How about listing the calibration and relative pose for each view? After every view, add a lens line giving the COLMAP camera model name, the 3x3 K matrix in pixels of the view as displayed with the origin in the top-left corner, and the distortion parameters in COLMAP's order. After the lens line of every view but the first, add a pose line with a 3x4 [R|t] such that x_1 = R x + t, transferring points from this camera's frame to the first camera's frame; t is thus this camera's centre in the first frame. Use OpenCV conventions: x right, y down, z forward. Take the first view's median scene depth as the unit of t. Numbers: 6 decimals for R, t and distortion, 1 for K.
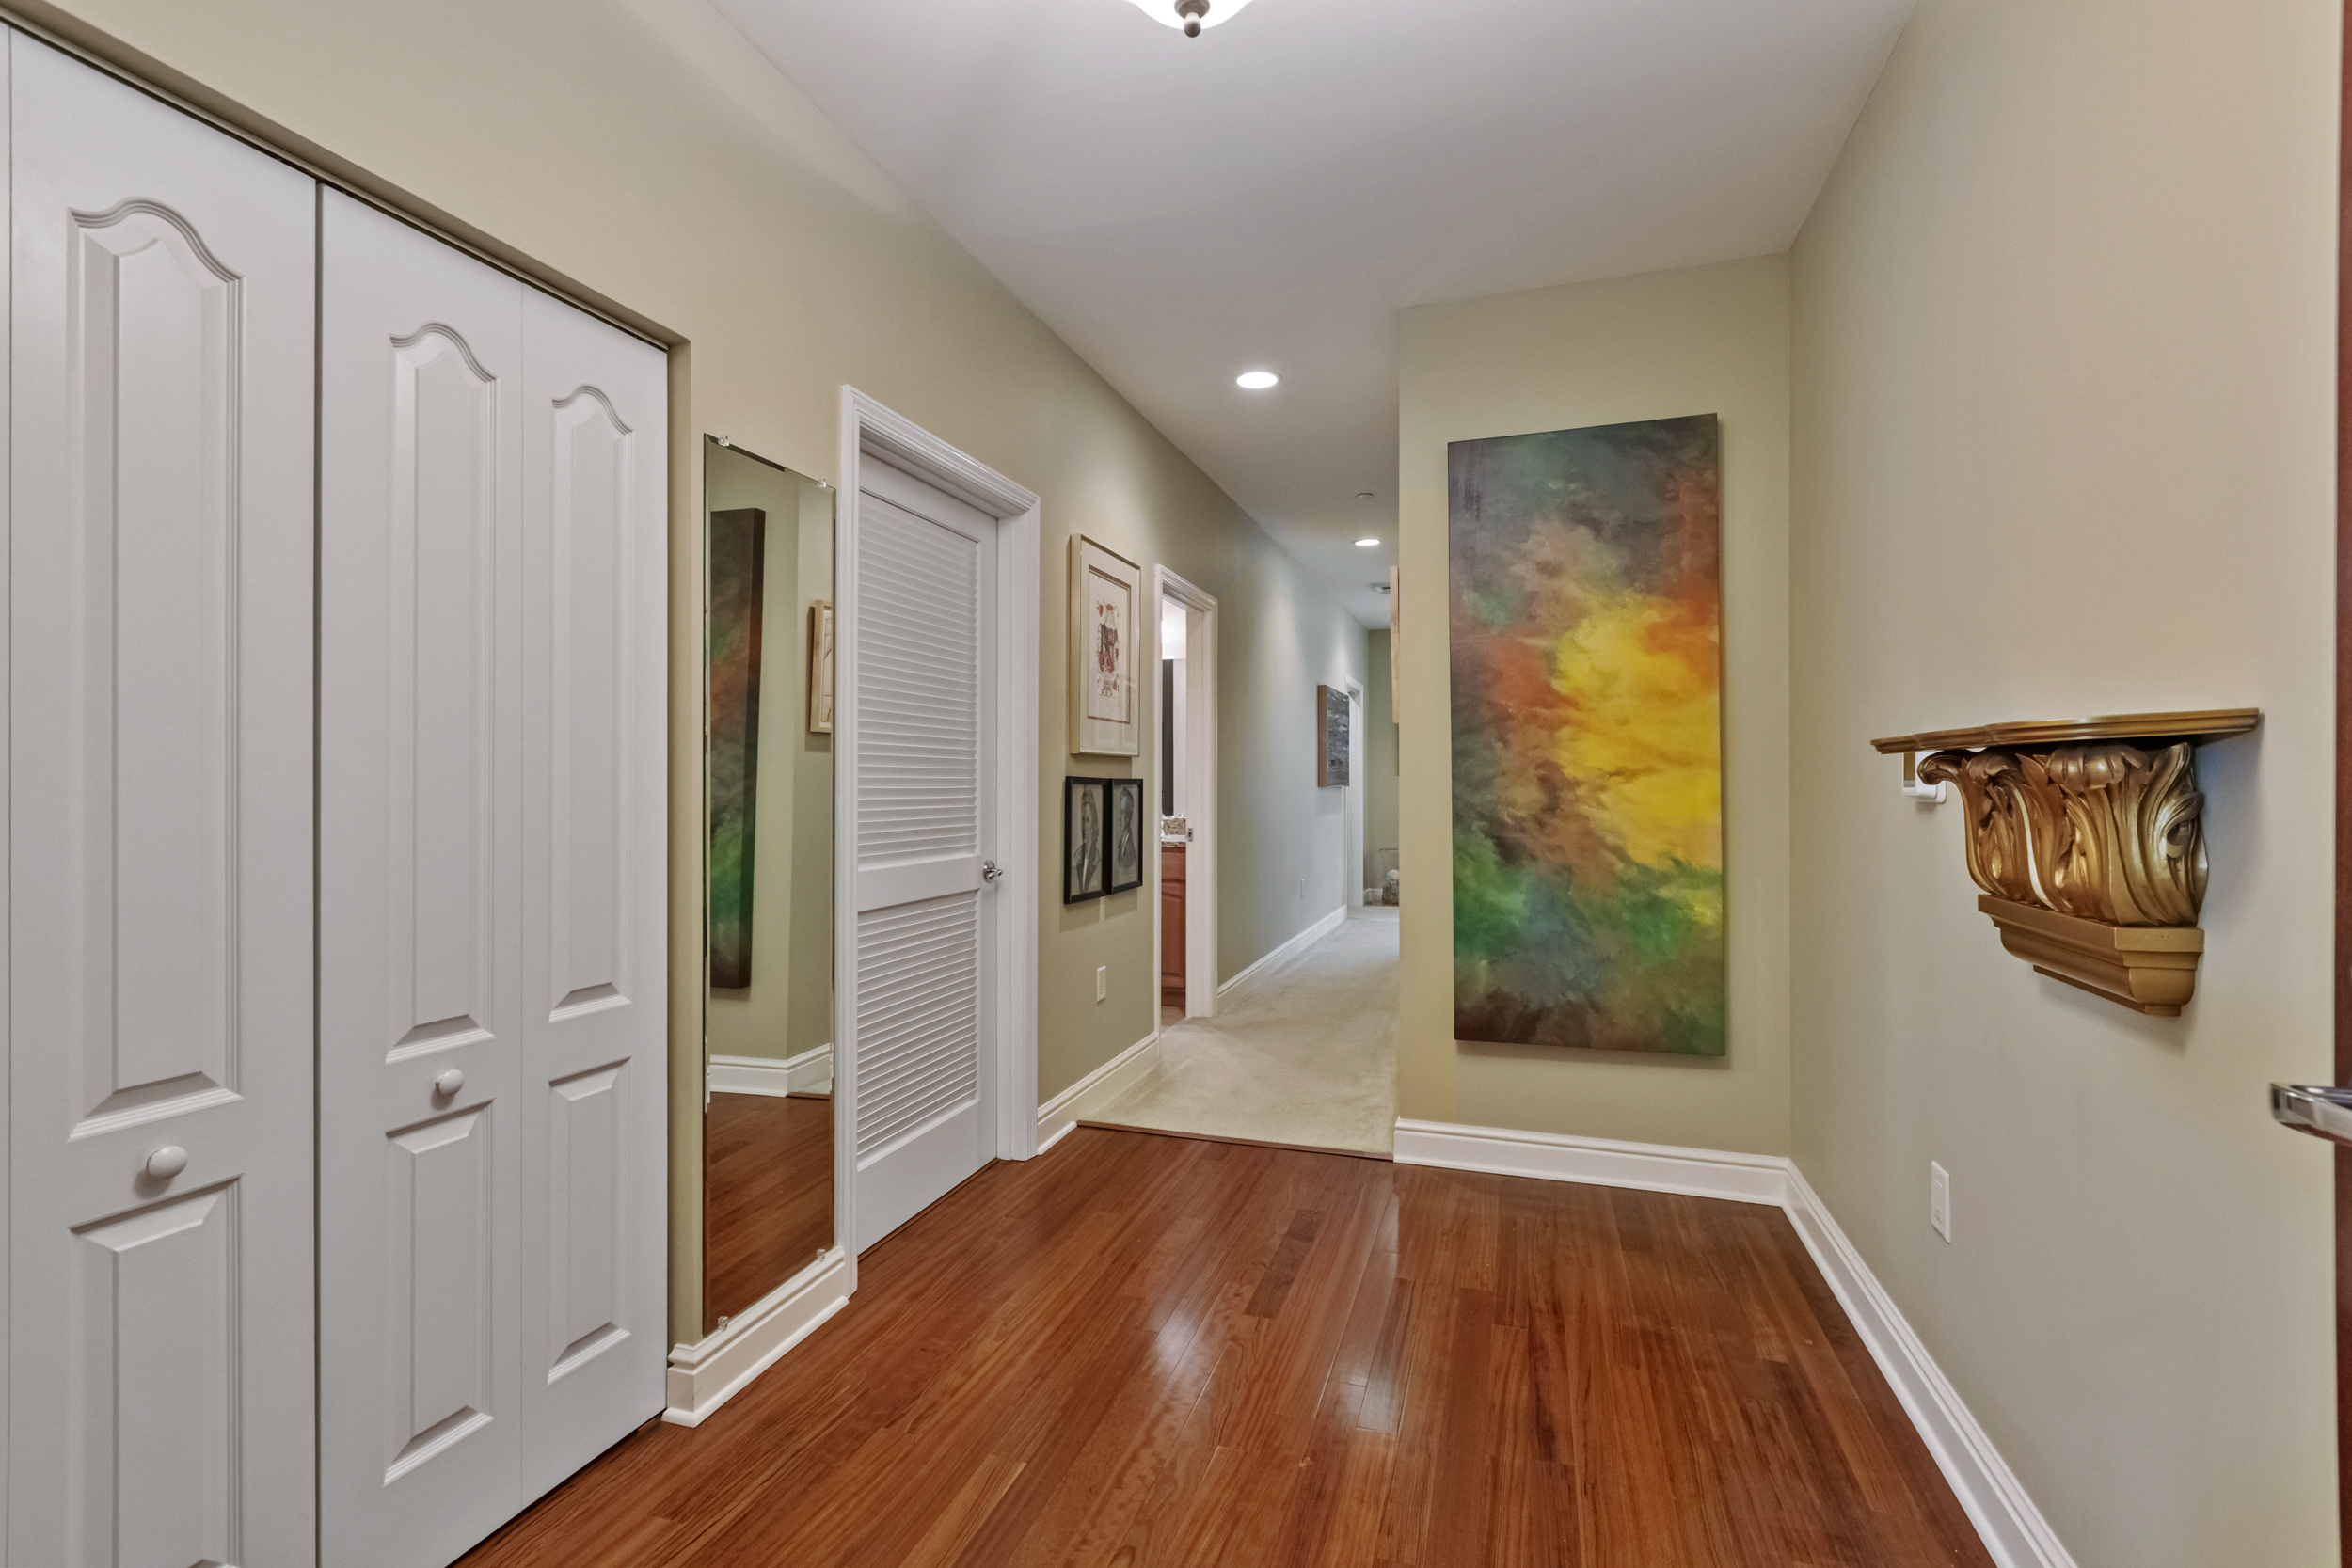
lens RADIAL K [[1062.0, 0, 1180.1], [0, 1062.0, 794.9], [0, 0, 1]] dist [0.003122, 0.000257]
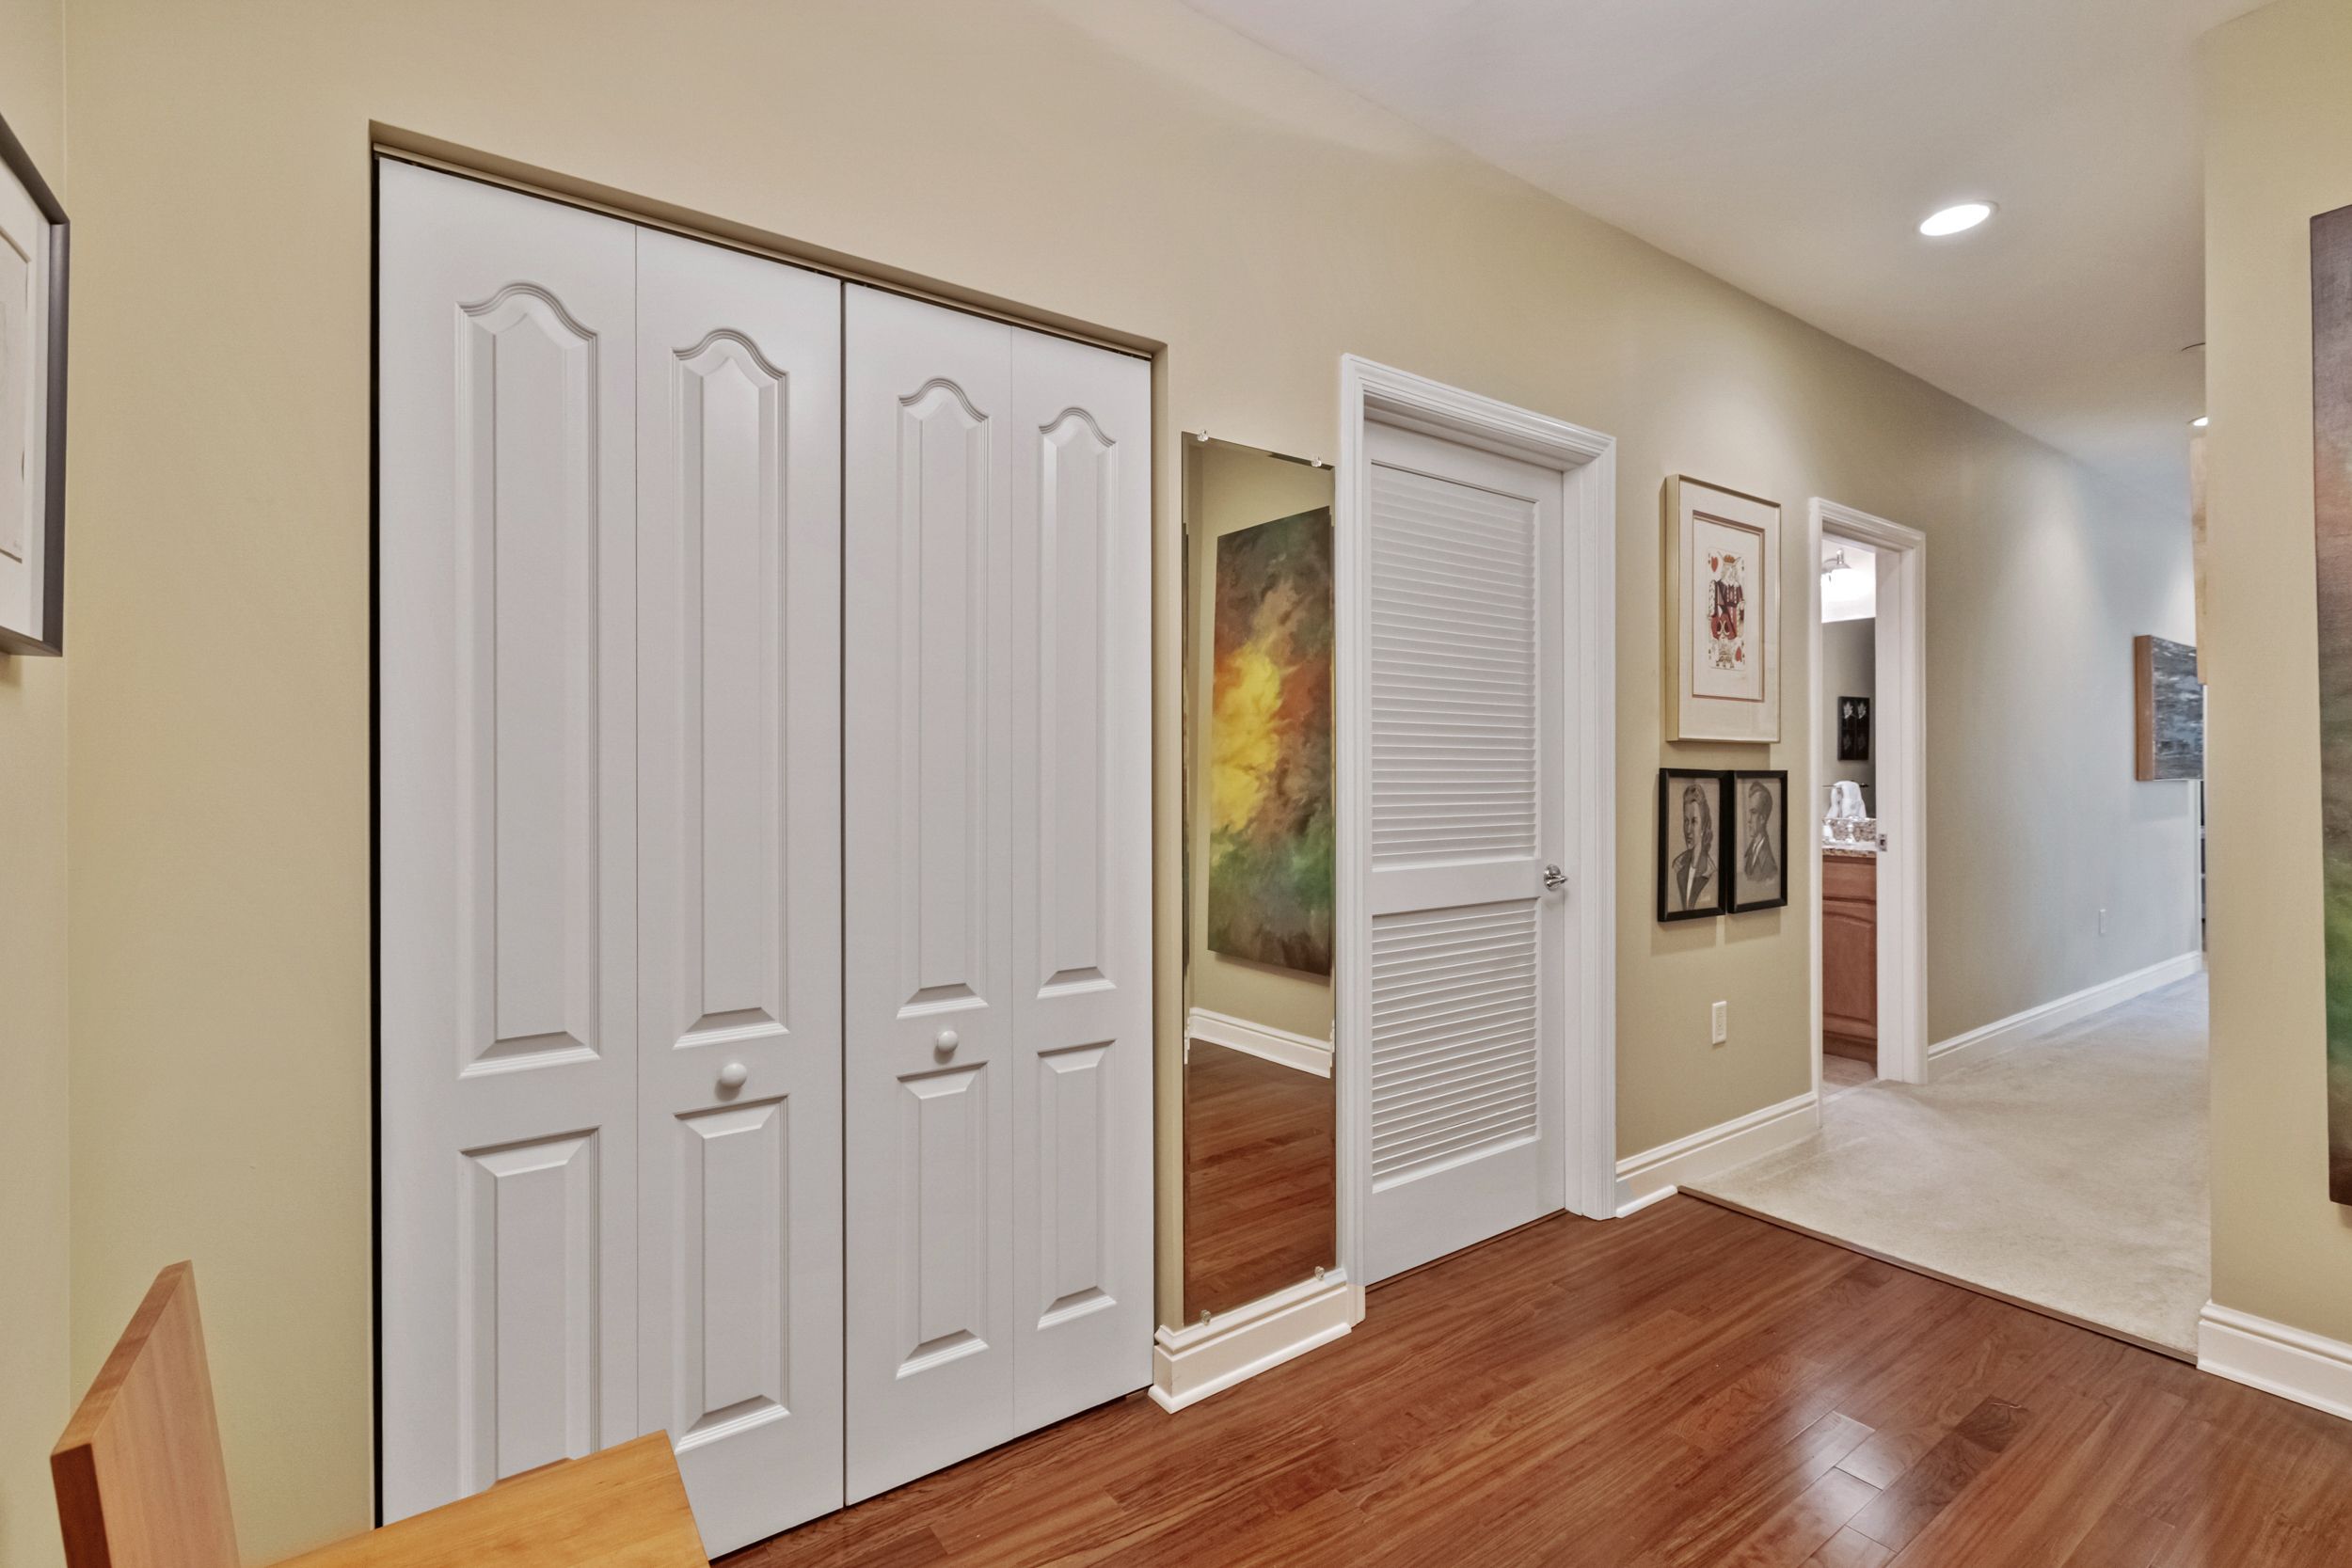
lens RADIAL K [[1050.0, 0, 1179.3], [0, 1050.0, 780.2], [0, 0, 1]] dist [0.001108, -0.000770]
pose [[0.797238, 0.000830, -0.603665, 0.121843], [-0.004657, 0.999978, -0.004776, -0.003379], [0.603648, 0.006619, 0.797224, 0.161802]]
